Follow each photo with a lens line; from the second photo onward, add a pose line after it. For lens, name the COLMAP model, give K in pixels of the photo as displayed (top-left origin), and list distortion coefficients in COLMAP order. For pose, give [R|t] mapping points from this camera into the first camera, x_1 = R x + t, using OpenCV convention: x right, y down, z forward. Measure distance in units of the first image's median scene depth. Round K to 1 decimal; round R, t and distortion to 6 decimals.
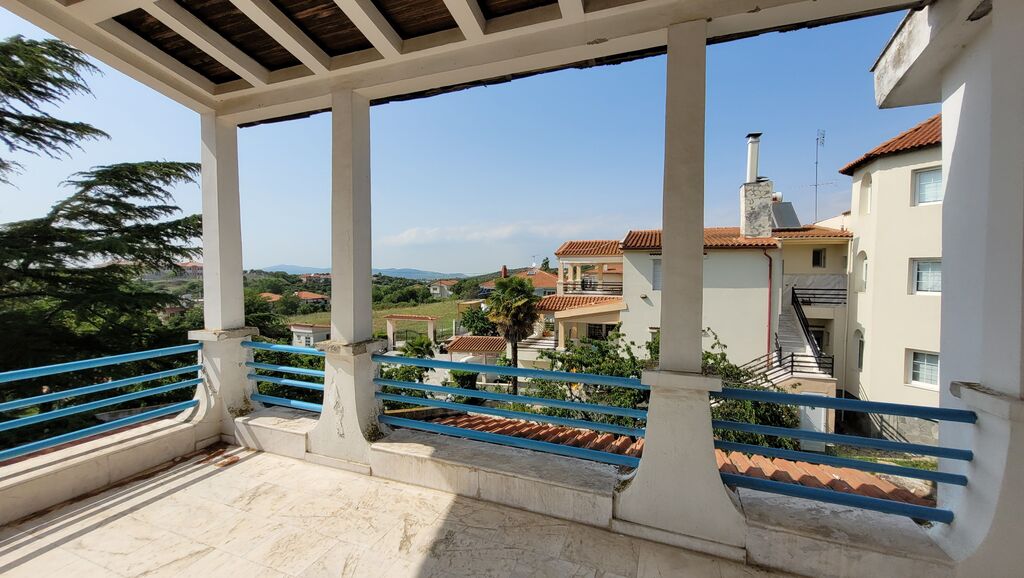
lens RADIAL K [[402.1, 0, 510.1], [0, 402.1, 287.5], [0, 0, 1]] dist [0.003858, 0.000024]
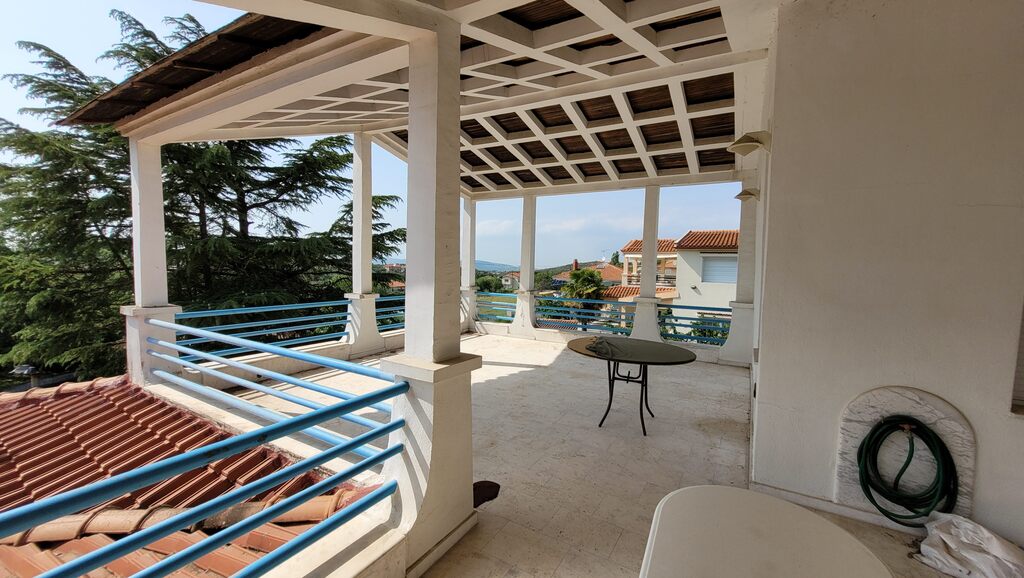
lens RADIAL K [[402.1, 0, 514.4], [0, 402.1, 291.7], [0, 0, 1]] dist [0.003858, 0.000024]
pose [[0.987239, 0.027132, -0.156919, -0.010045], [-0.022665, 0.999287, 0.030187, 0.009398], [0.157626, -0.026245, 0.987150, -0.230462]]
